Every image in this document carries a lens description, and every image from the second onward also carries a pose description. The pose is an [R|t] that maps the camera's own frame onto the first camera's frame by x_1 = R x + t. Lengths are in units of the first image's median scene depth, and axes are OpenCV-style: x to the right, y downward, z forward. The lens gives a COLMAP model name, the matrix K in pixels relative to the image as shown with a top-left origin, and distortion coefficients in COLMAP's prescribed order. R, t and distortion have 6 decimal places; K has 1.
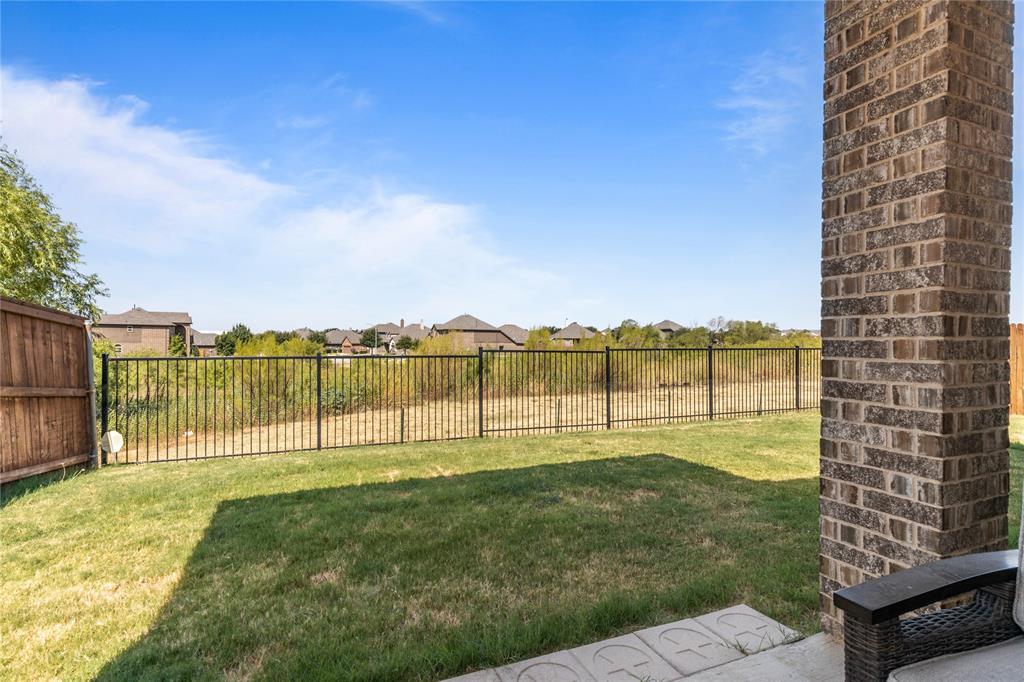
lens RADIAL K [[471.2, 0, 503.1], [0, 471.2, 352.5], [0, 0, 1]] dist [0.003665, -0.000030]
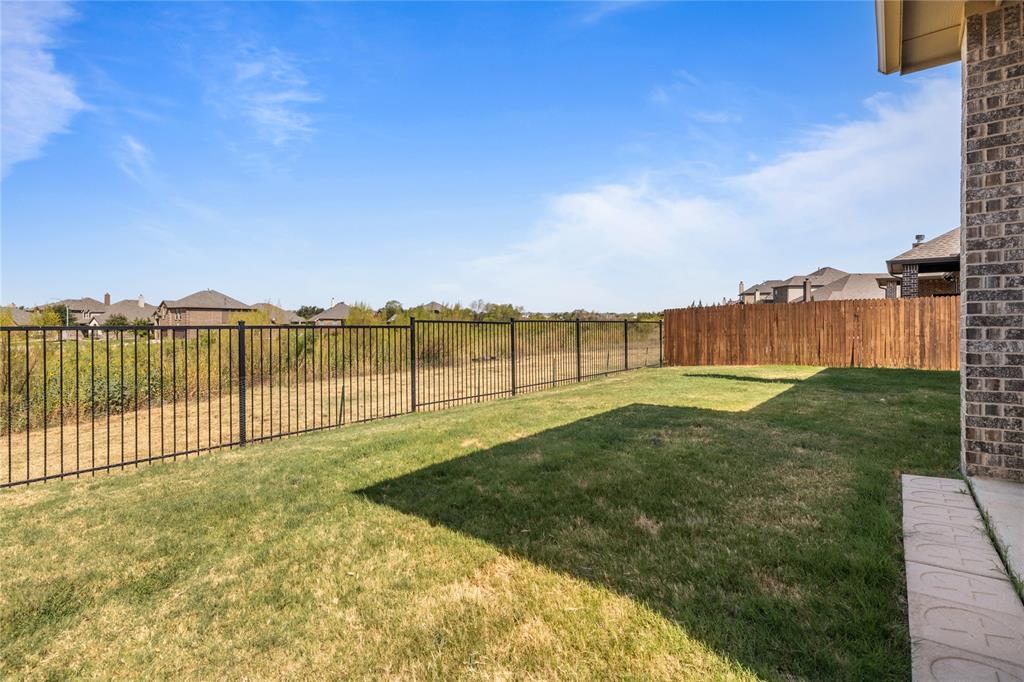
lens RADIAL K [[474.4, 0, 492.8], [0, 474.4, 334.6], [0, 0, 1]] dist [0.003157, 0.000610]
pose [[0.878203, -0.011669, 0.478146, -1.519834], [0.011870, 0.999926, 0.002603, 0.099668], [-0.478141, 0.003390, 0.878277, 0.373963]]
